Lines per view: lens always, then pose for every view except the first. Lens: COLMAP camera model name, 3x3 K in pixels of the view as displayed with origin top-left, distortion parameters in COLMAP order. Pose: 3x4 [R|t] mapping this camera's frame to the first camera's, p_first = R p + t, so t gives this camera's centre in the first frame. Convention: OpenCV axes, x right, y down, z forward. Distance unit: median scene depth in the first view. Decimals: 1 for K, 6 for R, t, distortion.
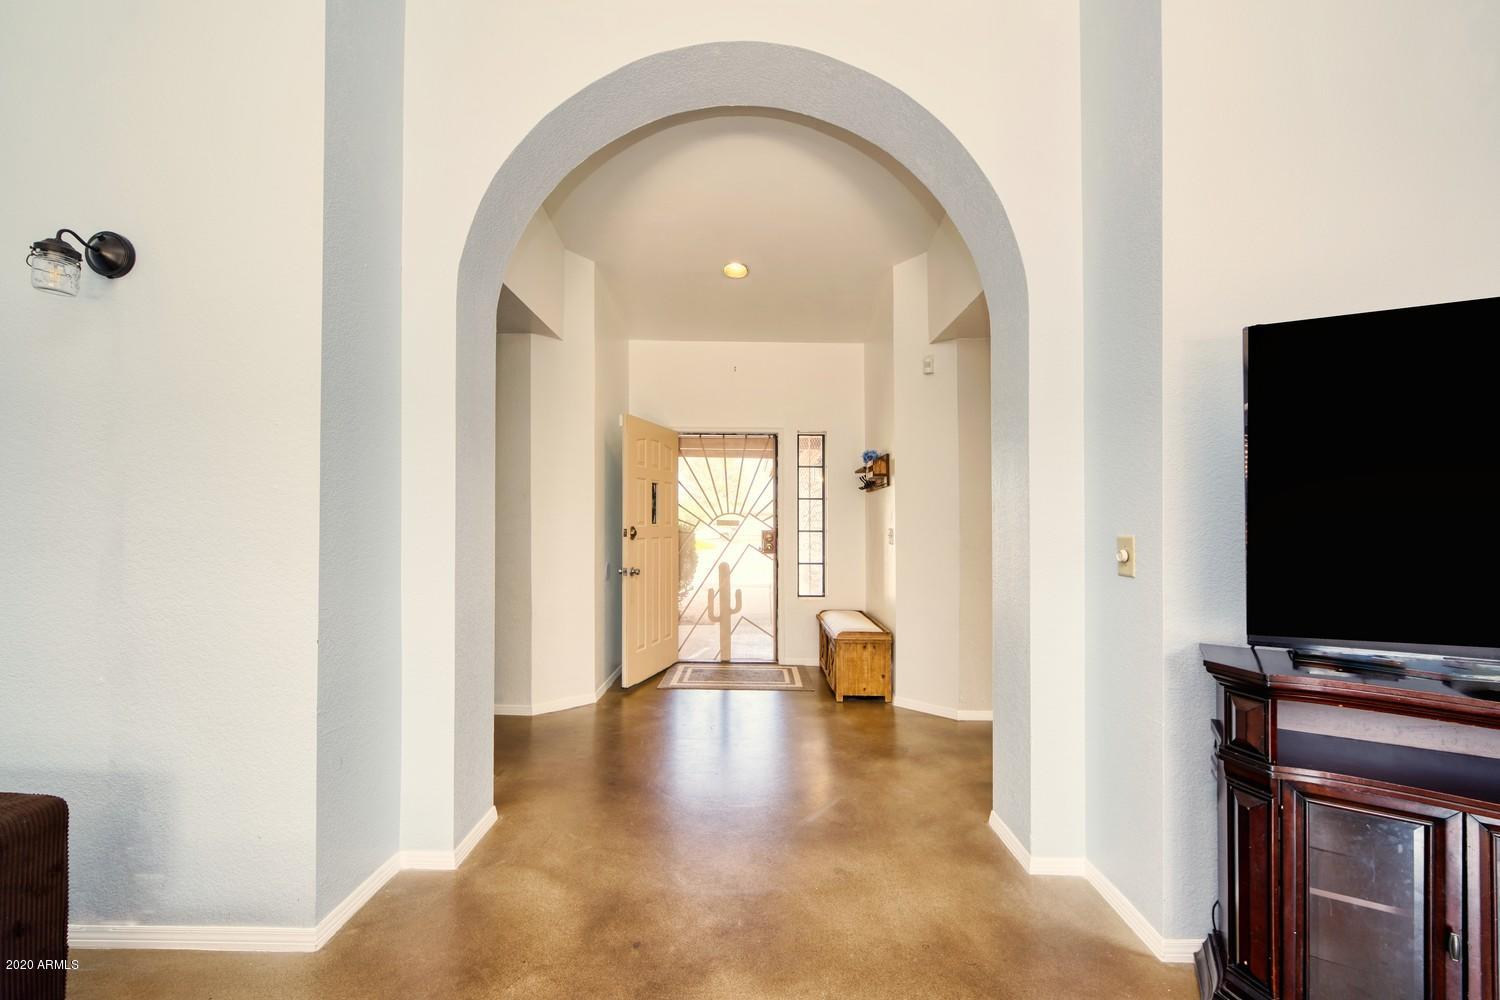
lens RADIAL K [[605.2, 0, 750.6], [0, 605.2, 524.6], [0, 0, 1]] dist [0.000752, -0.000012]
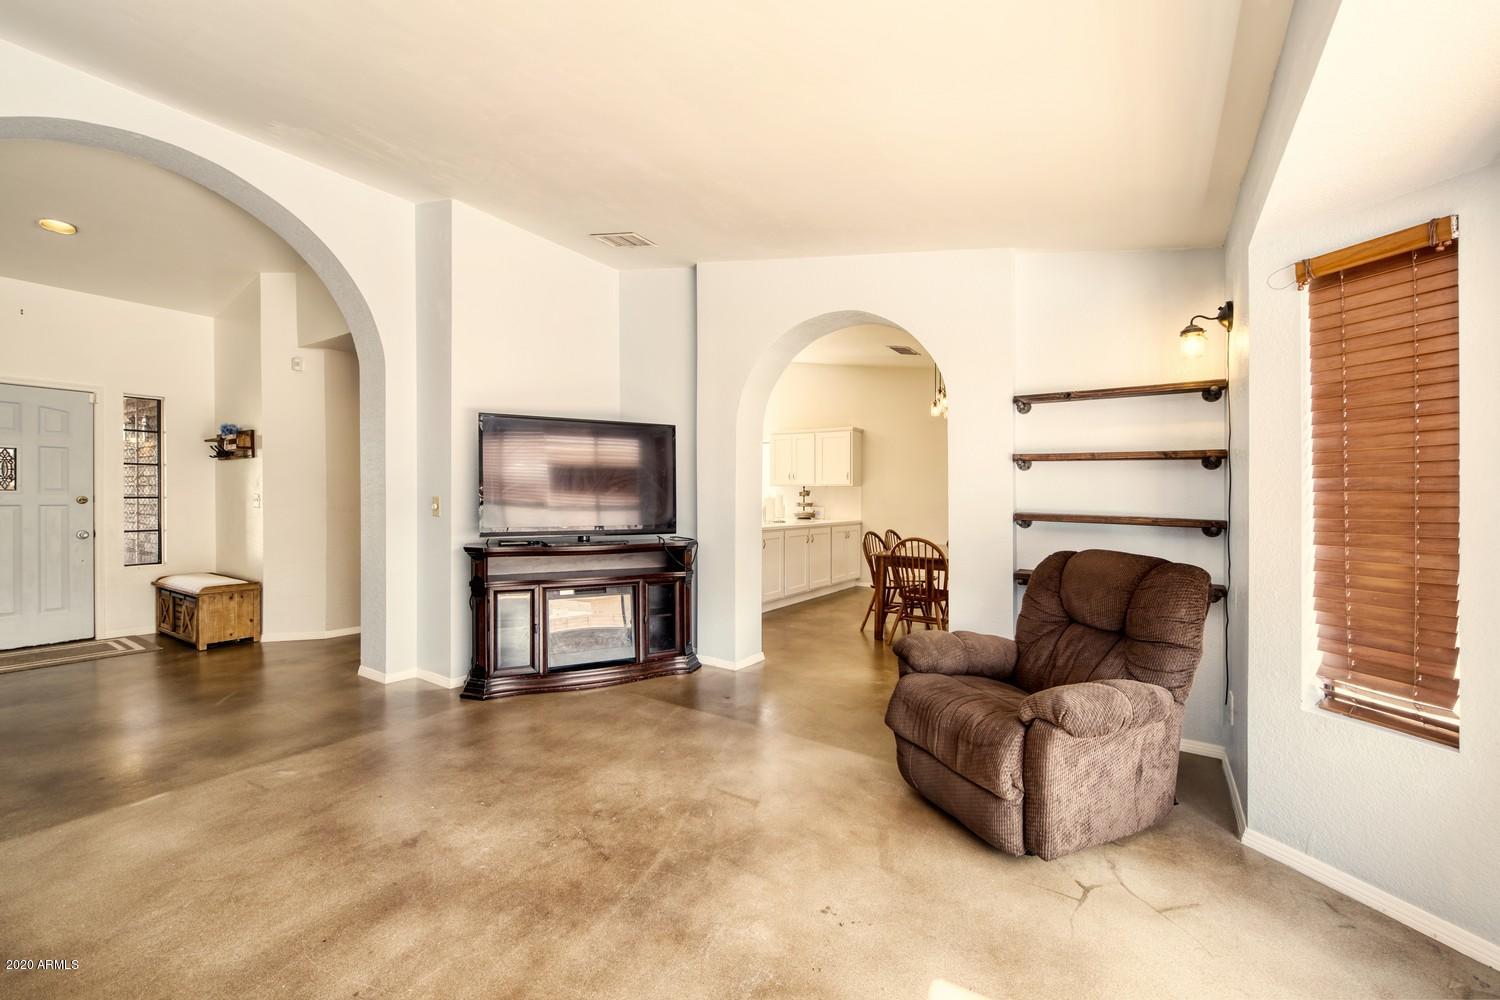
lens RADIAL K [[597.3, 0, 755.6], [0, 597.3, 499.3], [0, 0, 1]] dist [0.000906, -0.000051]
pose [[0.549275, -0.005013, 0.835626, -0.210333], [-0.001851, 0.999972, 0.007216, 0.005738], [-0.835639, -0.005510, 0.549251, -0.449533]]
